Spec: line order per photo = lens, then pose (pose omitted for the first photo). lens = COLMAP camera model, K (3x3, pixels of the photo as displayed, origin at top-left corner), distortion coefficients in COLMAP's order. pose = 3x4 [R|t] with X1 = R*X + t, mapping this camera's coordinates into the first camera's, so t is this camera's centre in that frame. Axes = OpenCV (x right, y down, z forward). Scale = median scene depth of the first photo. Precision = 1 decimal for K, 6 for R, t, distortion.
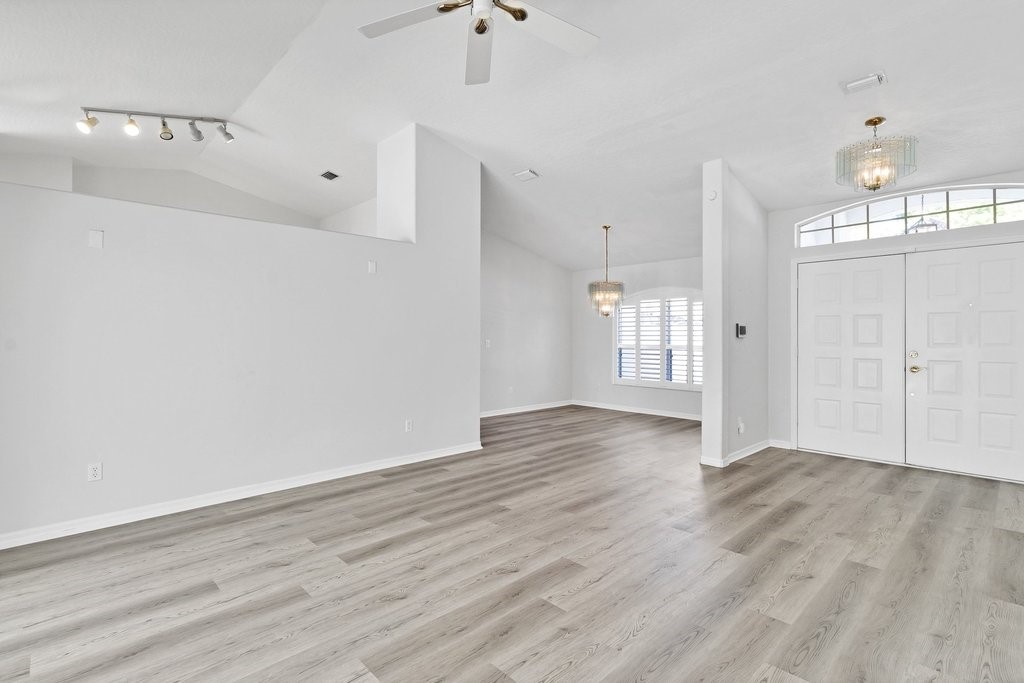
lens RADIAL K [[468.6, 0, 516.1], [0, 468.6, 330.2], [0, 0, 1]] dist [0.024088, -0.005613]
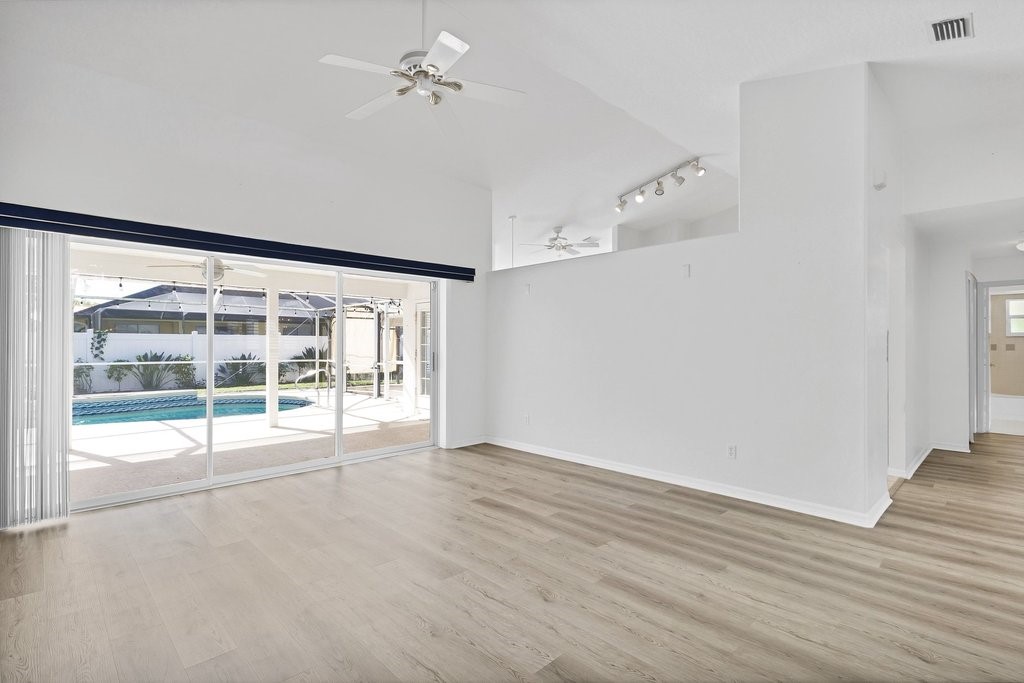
lens RADIAL K [[483.0, 0, 523.1], [0, 483.0, 338.9], [0, 0, 1]] dist [0.003053, 0.000375]
pose [[0.027865, -0.019093, -0.999429, 0.804627], [0.012160, 0.999750, -0.018760, 0.023080], [0.999538, -0.011630, 0.028091, 0.801489]]
